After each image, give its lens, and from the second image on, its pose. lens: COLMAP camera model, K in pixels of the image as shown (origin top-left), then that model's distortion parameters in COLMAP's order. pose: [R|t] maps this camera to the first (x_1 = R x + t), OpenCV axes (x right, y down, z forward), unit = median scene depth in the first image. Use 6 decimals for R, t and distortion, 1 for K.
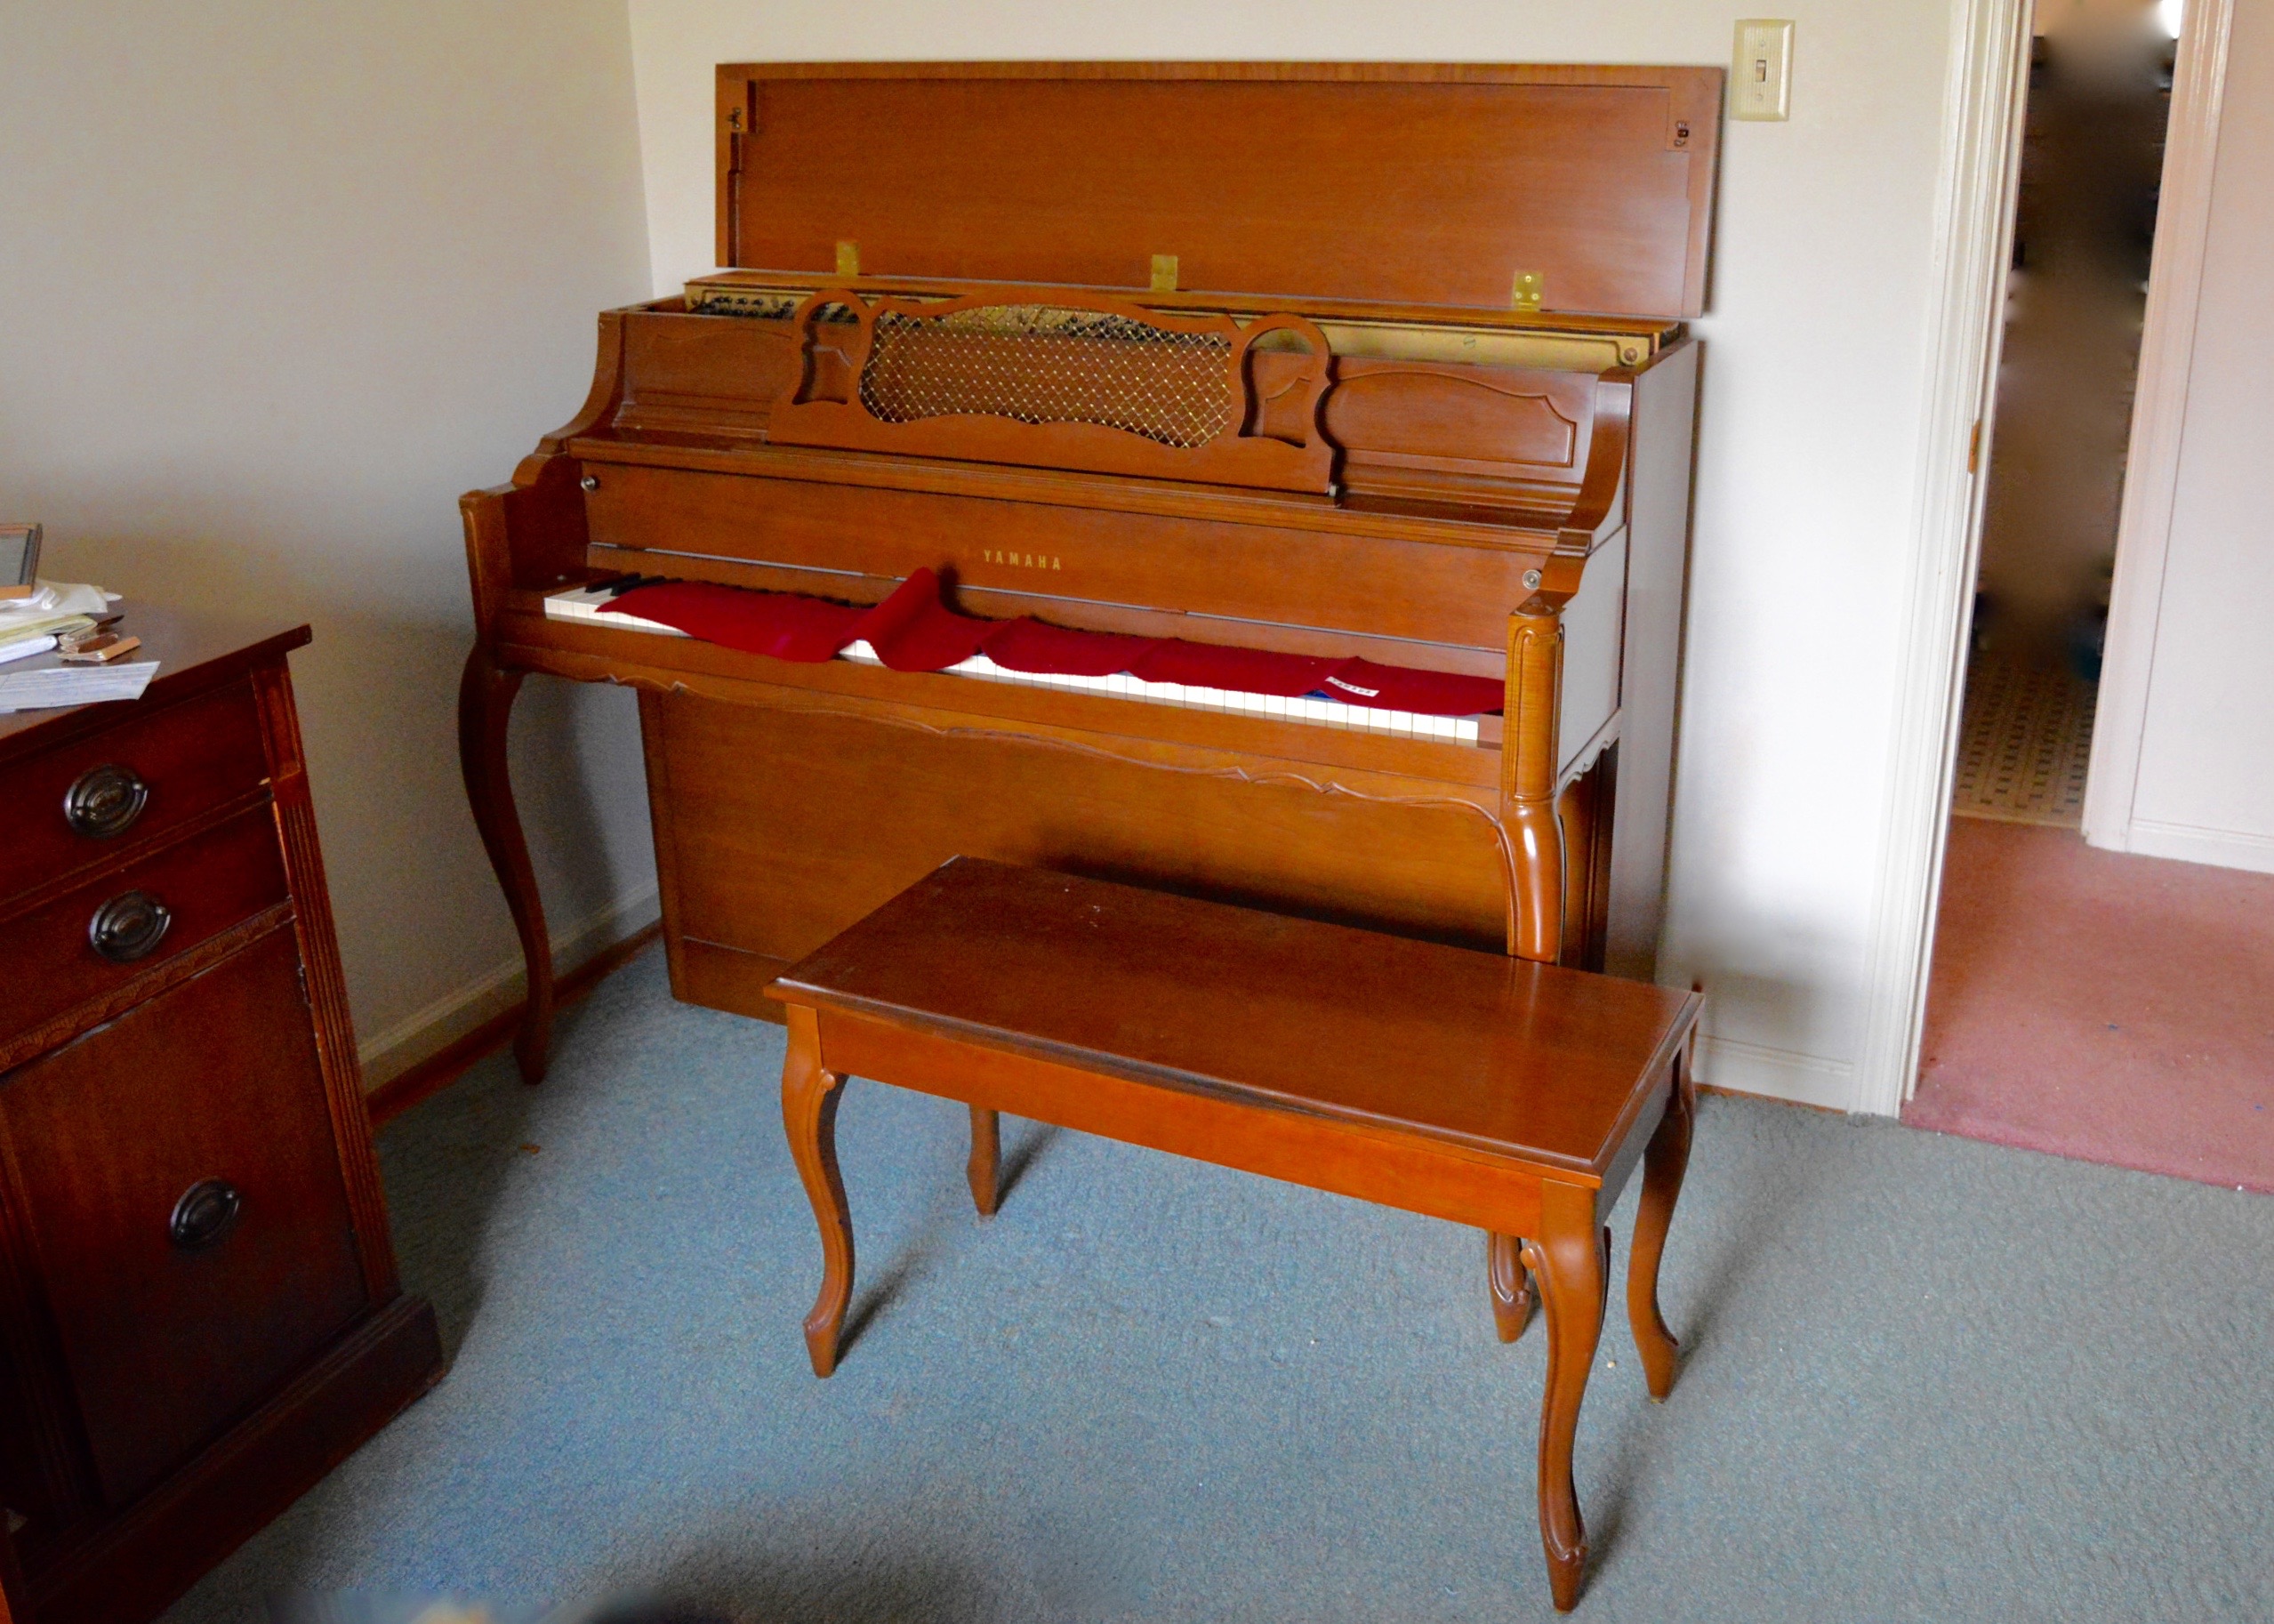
lens RADIAL K [[2110.7, 0, 1142.9], [0, 2110.7, 777.5], [0, 0, 1]] dist [-0.081278, -0.001962]
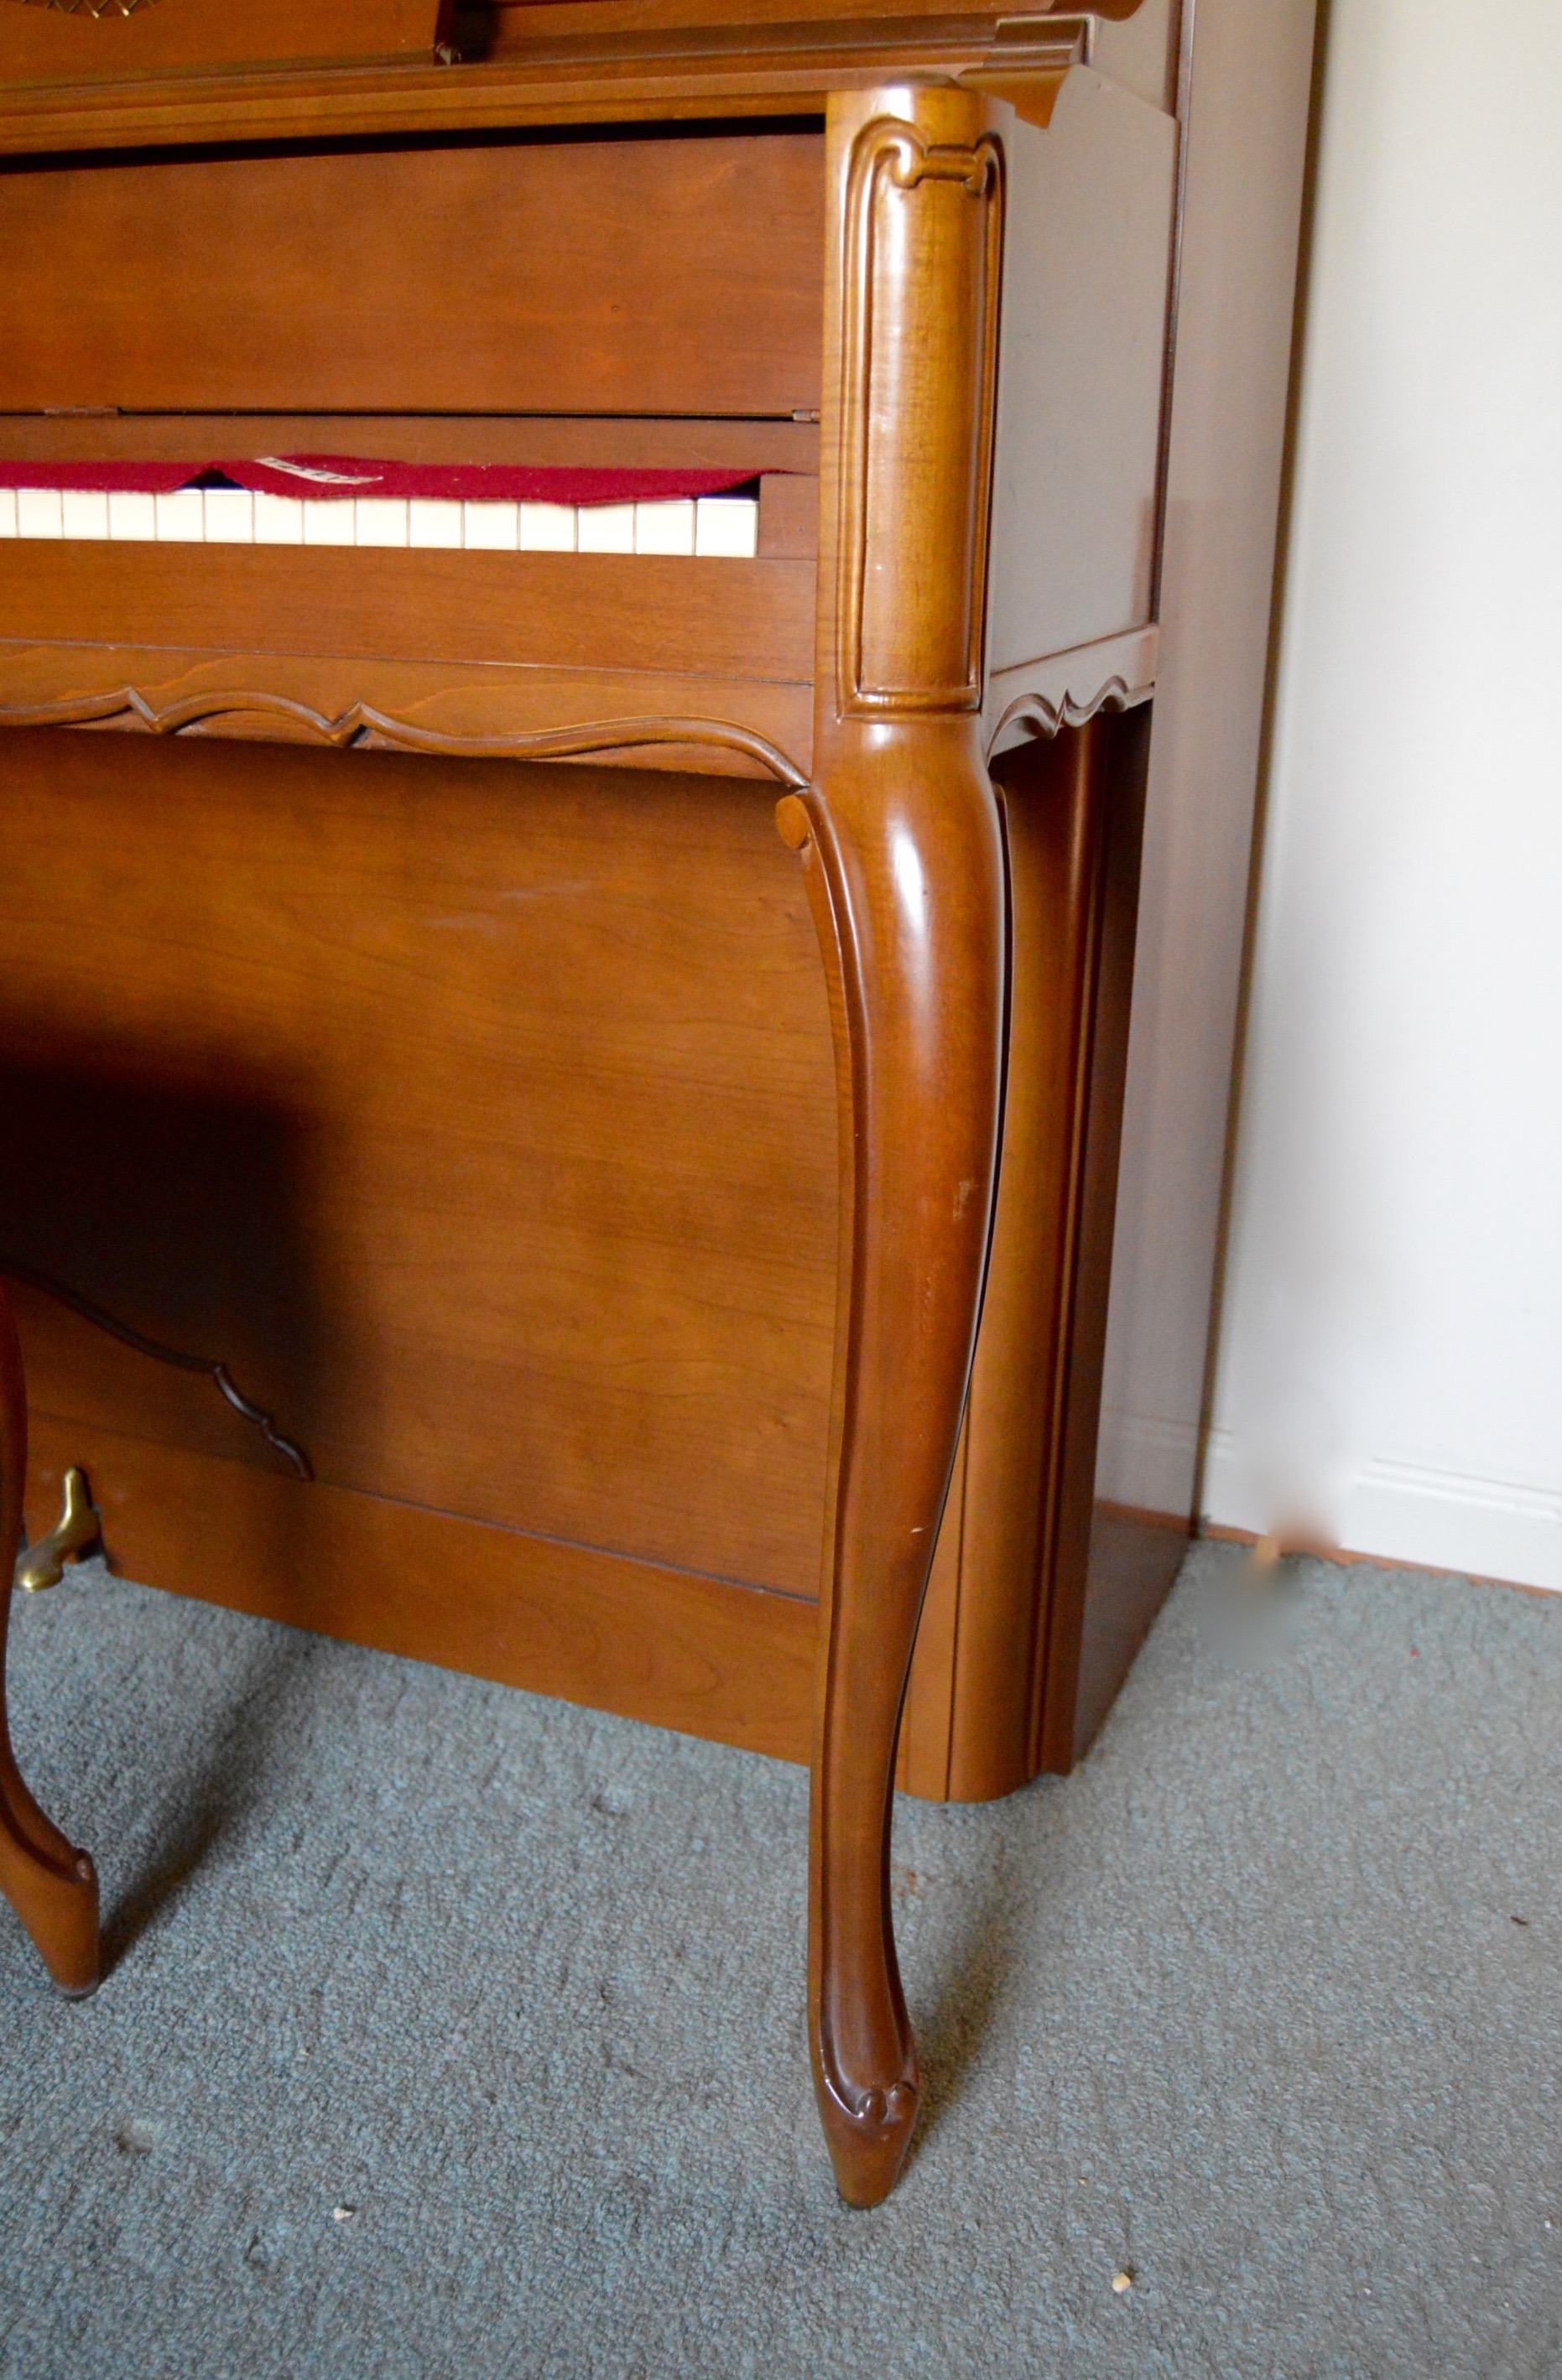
lens RADIAL K [[2071.5, 0, 781.0], [0, 2071.5, 1190.0], [0, 0, 1]] dist [-0.137037, 0.080486]
pose [[0.997807, 0.012316, 0.065035, 0.121352], [-0.011476, 0.999846, -0.013270, 0.077035], [-0.065188, 0.012495, 0.997795, 0.569086]]
